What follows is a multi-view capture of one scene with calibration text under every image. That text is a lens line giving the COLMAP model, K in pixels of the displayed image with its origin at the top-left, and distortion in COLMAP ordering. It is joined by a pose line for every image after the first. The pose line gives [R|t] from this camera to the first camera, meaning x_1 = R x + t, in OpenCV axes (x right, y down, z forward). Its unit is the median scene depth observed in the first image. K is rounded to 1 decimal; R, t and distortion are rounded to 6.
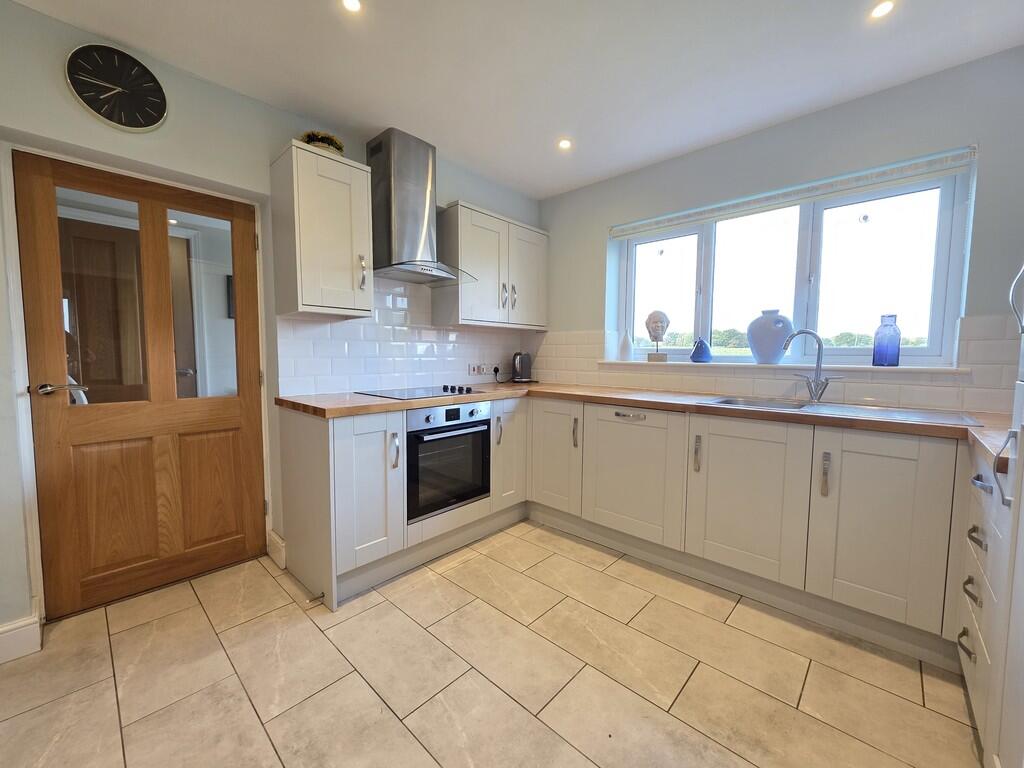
lens RADIAL K [[409.5, 0, 511.0], [0, 409.5, 381.9], [0, 0, 1]] dist [-0.000525, -0.000055]
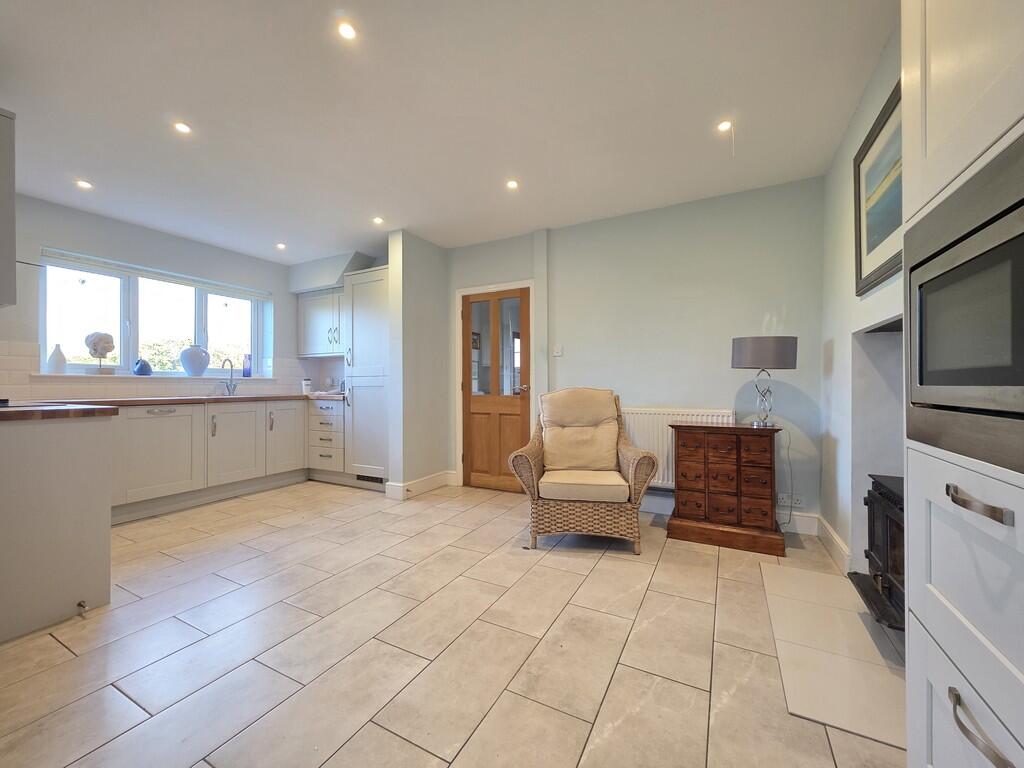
lens RADIAL K [[409.5, 0, 509.0], [0, 409.5, 385.4], [0, 0, 1]] dist [-0.000525, -0.000055]
pose [[-0.258575, -0.007589, 0.965961, -1.332728], [0.063822, 0.997650, 0.024923, 0.033613], [-0.963880, 0.068094, -0.257483, 0.187929]]
